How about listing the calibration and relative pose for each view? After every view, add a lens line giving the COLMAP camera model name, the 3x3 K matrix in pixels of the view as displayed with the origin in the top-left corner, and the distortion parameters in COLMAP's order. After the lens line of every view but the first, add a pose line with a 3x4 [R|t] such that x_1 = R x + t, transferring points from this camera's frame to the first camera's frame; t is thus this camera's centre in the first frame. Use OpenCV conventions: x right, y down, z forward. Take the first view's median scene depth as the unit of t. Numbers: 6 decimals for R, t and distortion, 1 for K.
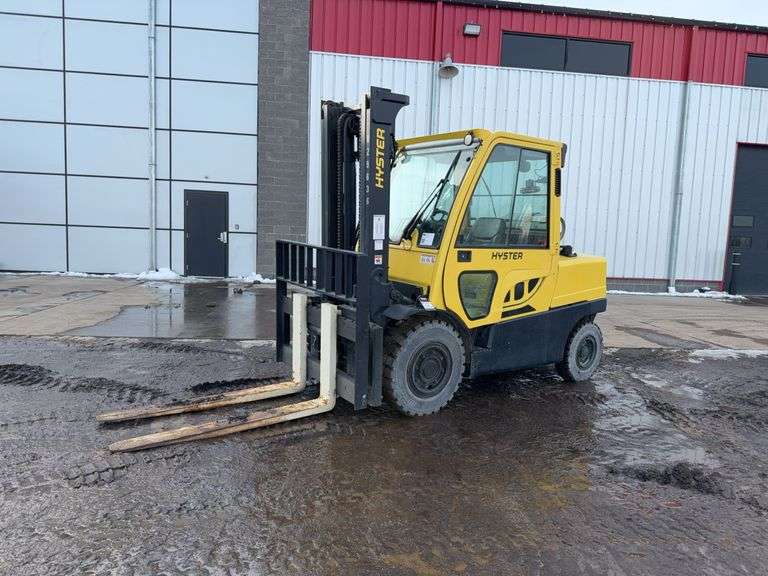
lens RADIAL K [[656.3, 0, 353.8], [0, 656.3, 321.4], [0, 0, 1]] dist [0.012949, -0.017793]
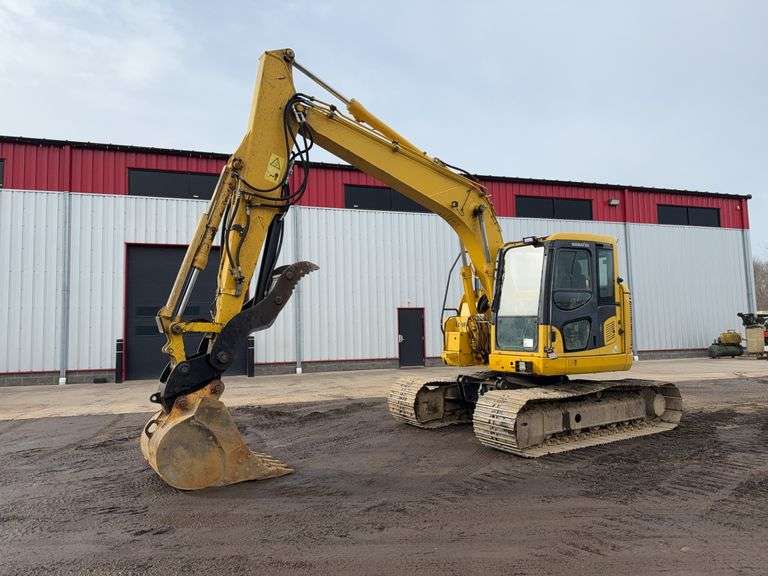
lens RADIAL K [[499.0, 0, 385.1], [0, 499.0, 291.1], [0, 0, 1]] dist [0.033119, -0.025549]
pose [[0.987364, -0.047603, 0.151153, 0.616977], [0.078694, 0.975186, -0.206928, 0.013225], [-0.137552, 0.216208, 0.966609, 0.091525]]
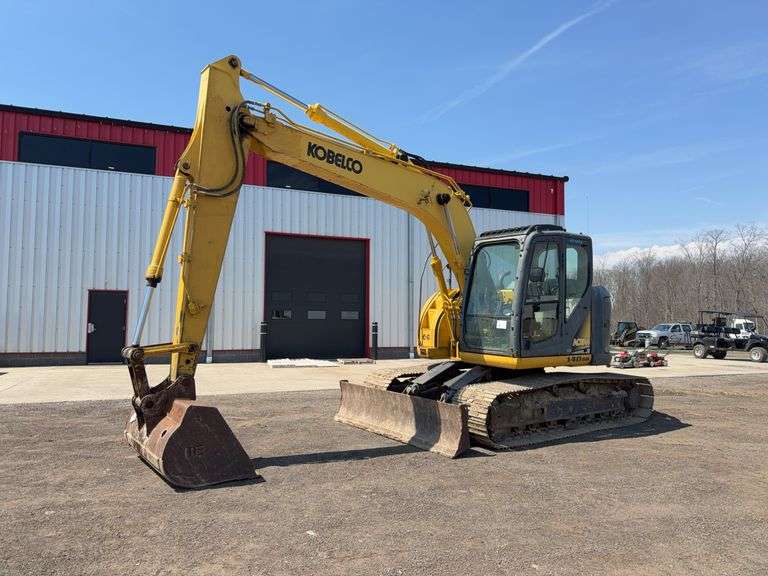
lens RADIAL K [[499.0, 0, 415.6], [0, 499.0, 292.6], [0, 0, 1]] dist [0.033119, -0.025549]
pose [[0.977115, -0.020623, 0.211709, 0.885210], [0.059494, 0.982063, -0.178922, 0.017559], [-0.204221, 0.187423, 0.960815, 0.134497]]
